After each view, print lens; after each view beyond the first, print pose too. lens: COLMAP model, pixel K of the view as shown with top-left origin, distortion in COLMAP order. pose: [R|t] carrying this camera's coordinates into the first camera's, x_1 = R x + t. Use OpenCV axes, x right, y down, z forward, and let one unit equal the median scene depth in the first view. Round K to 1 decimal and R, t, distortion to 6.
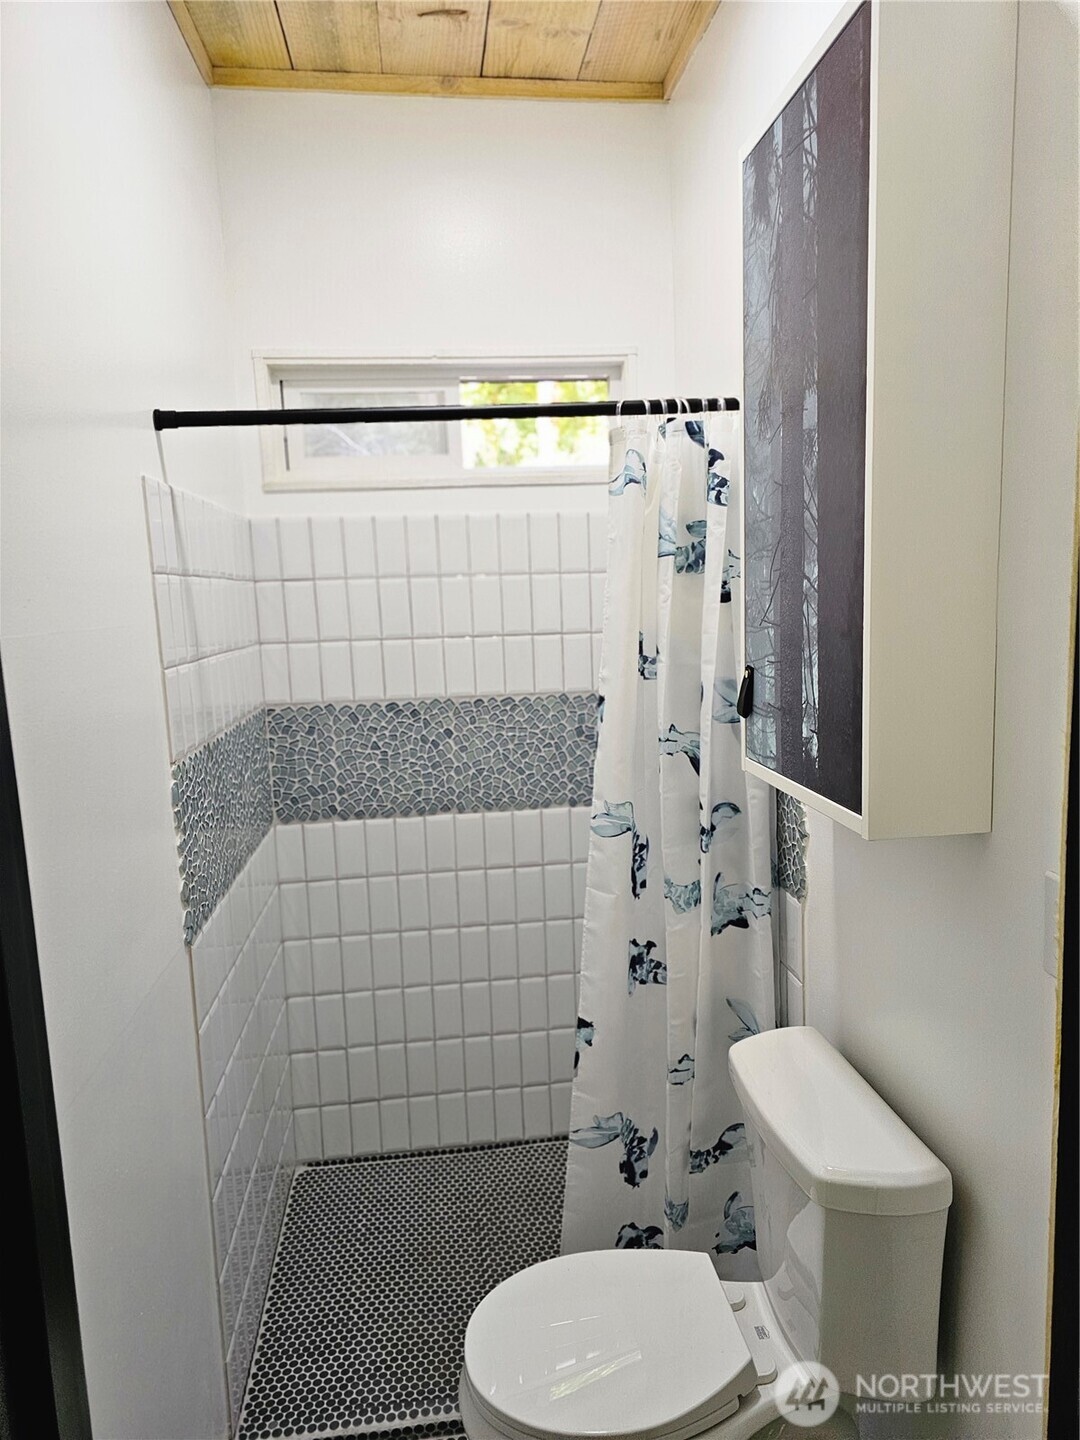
lens RADIAL K [[962.2, 0, 544.1], [0, 962.2, 726.1], [0, 0, 1]] dist [0.065381, -0.042843]
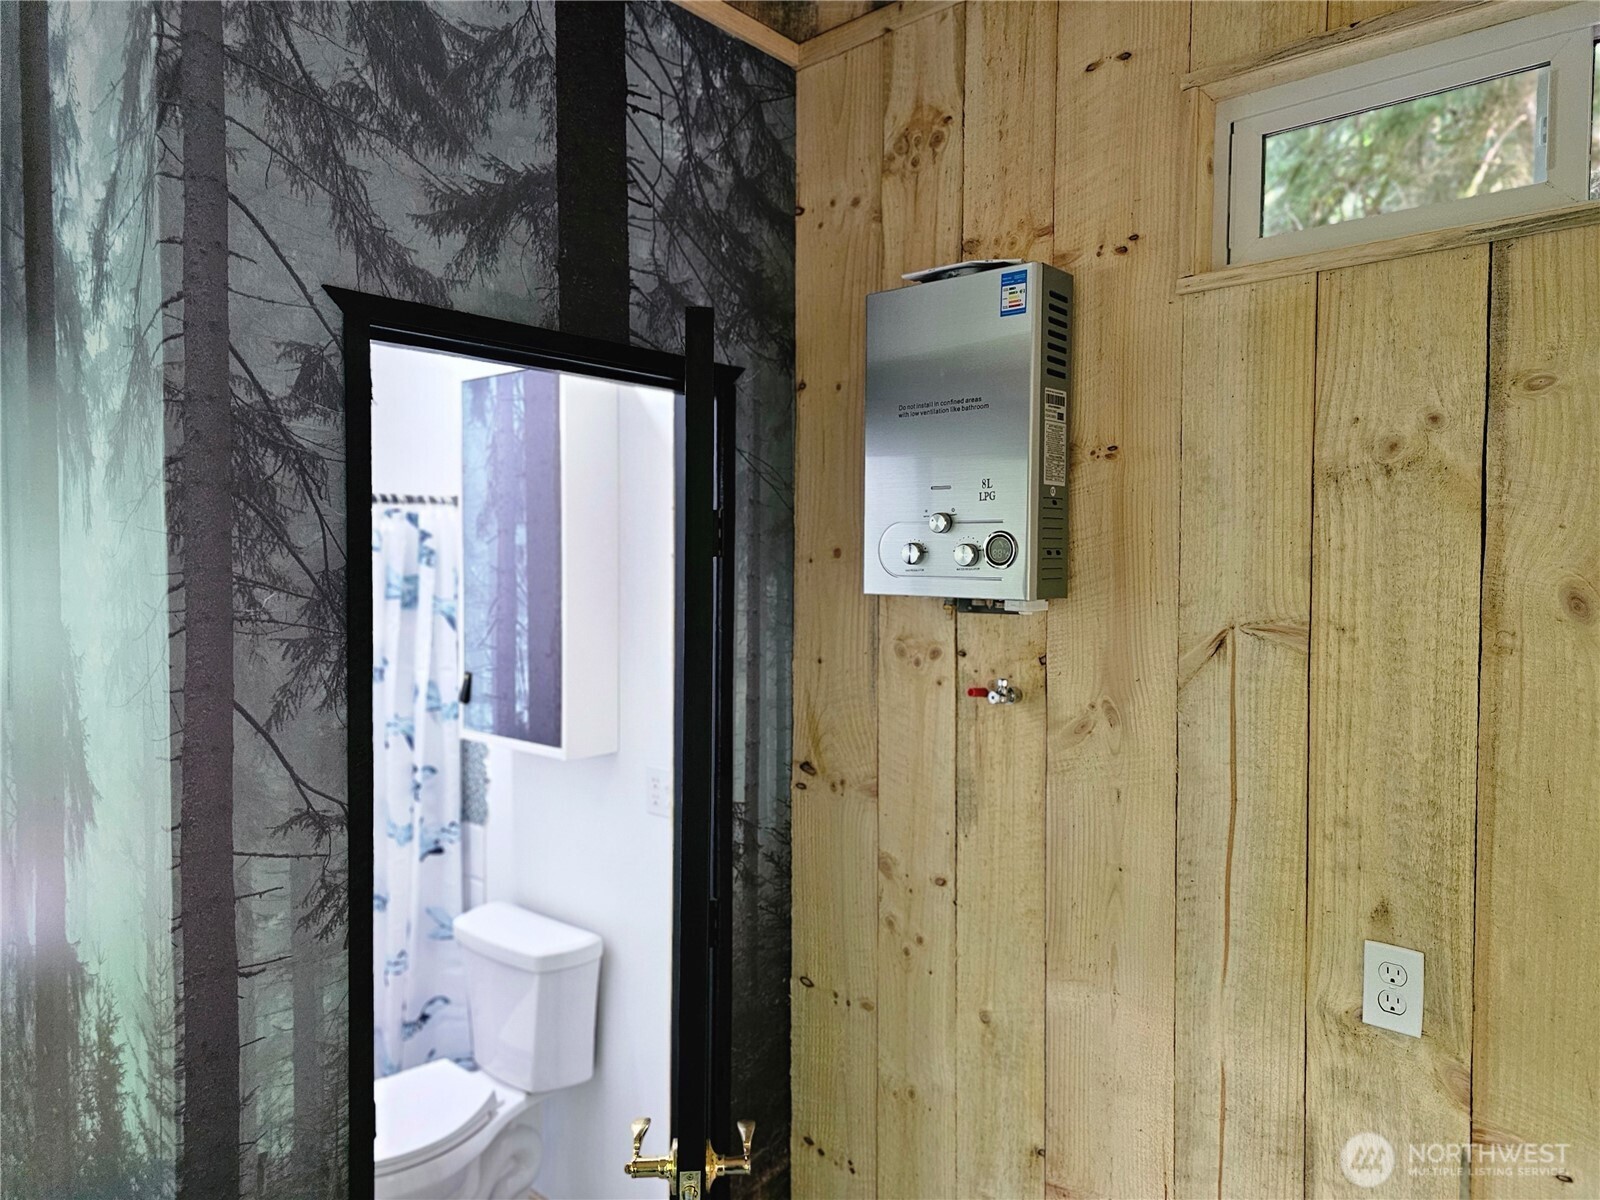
lens RADIAL K [[1069.1, 0, 787.1], [0, 1069.1, 597.2], [0, 0, 1]] dist [0.065381, -0.042843]
pose [[0.756552, 0.018192, 0.653681, -0.486130], [0.060141, 0.993441, -0.097253, 0.017945], [-0.651162, 0.112890, 0.750496, -0.617654]]
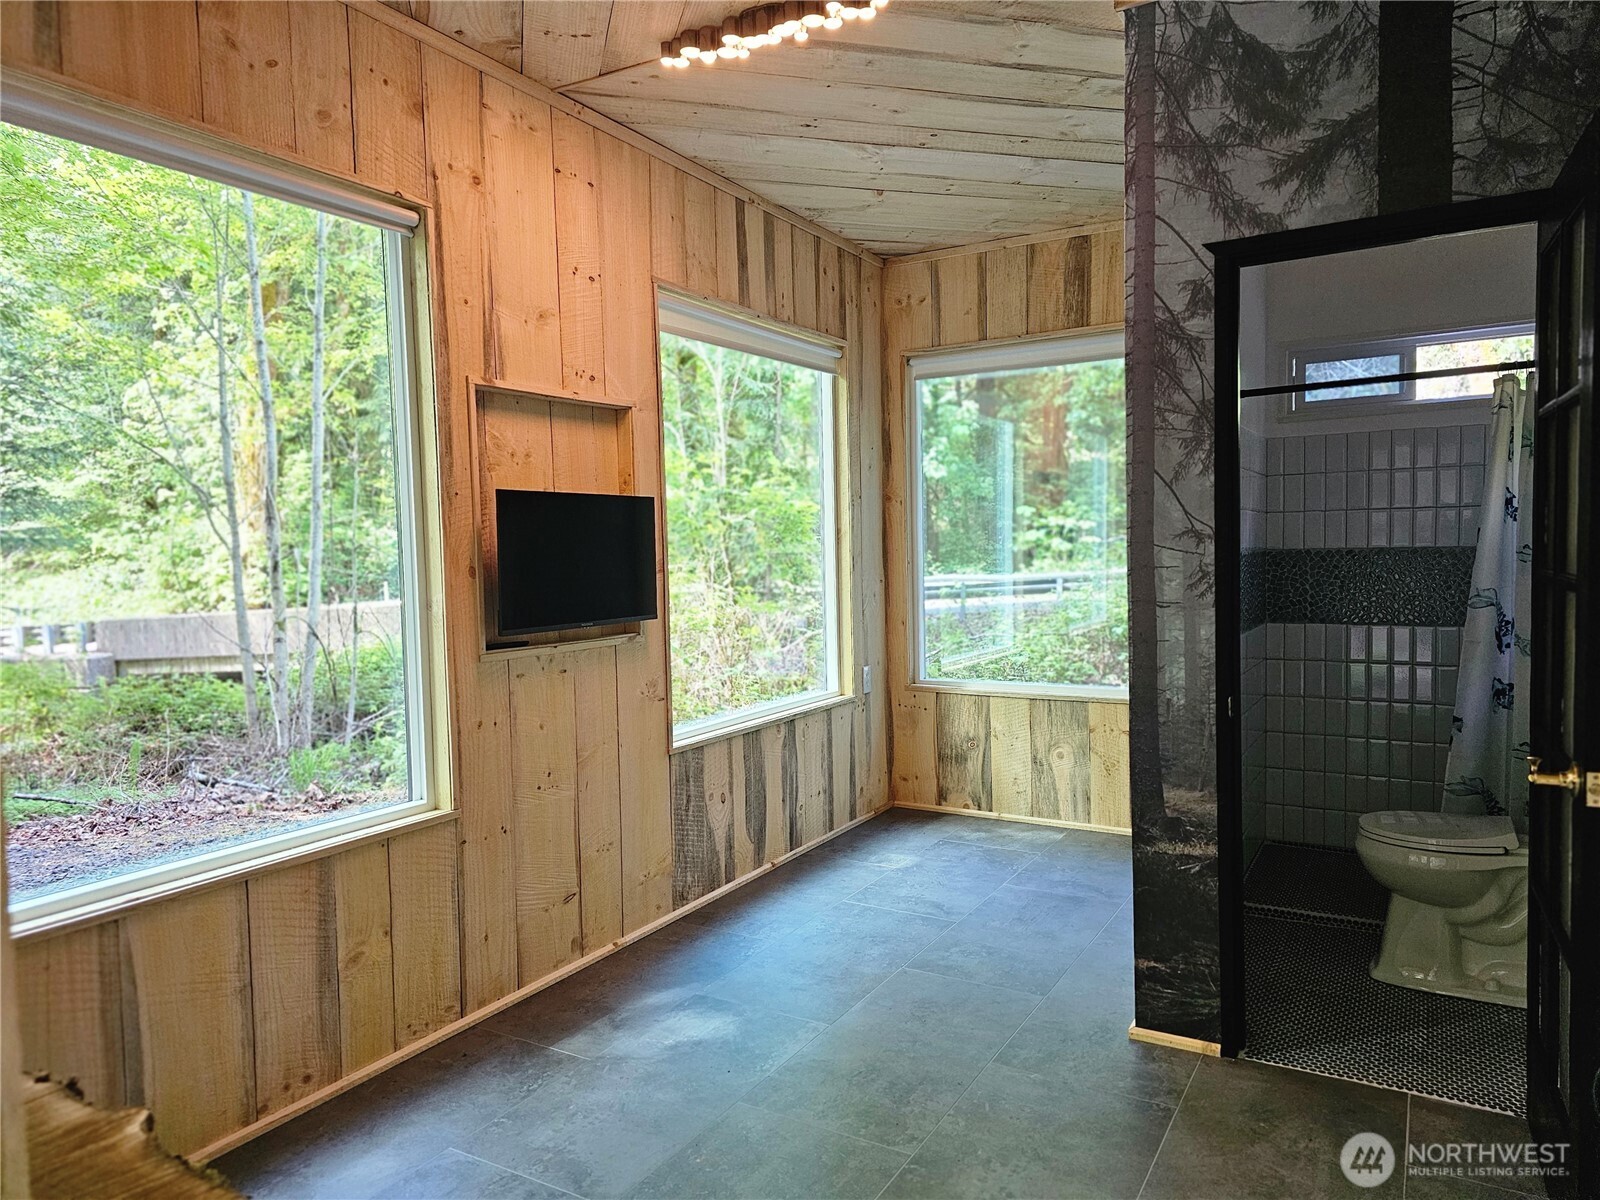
lens RADIAL K [[1069.9, 0, 829.2], [0, 1069.9, 607.2], [0, 0, 1]] dist [0.061471, -0.031673]
pose [[0.807630, 0.051495, -0.587436, 0.281565], [-0.089599, 0.995329, -0.035933, 0.294566], [0.582842, 0.081655, 0.808472, -1.303342]]
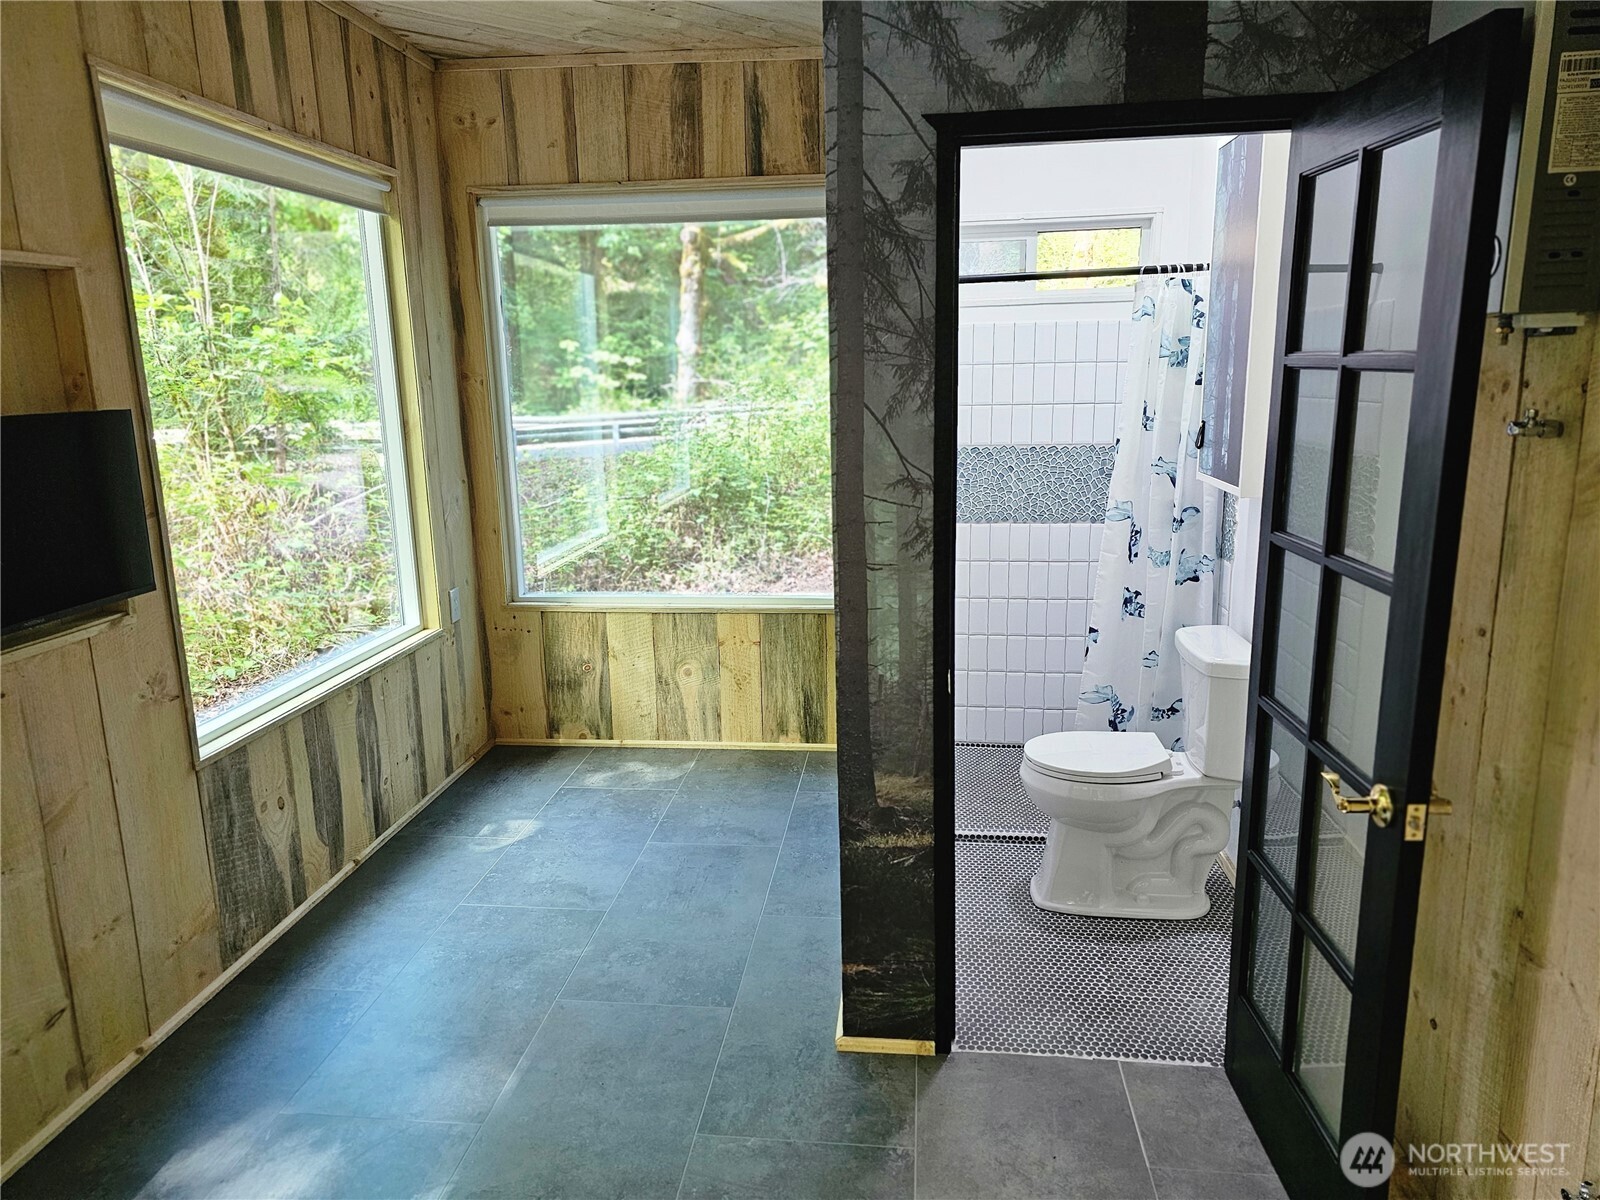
lens RADIAL K [[1062.8, 0, 808.9], [0, 1062.8, 597.5], [0, 0, 1]] dist [0.075510, -0.057546]
pose [[0.973979, 0.066149, -0.216770, -0.046706], [-0.049183, 0.995356, 0.082754, 0.122329], [0.221238, -0.069939, 0.972709, -1.027510]]
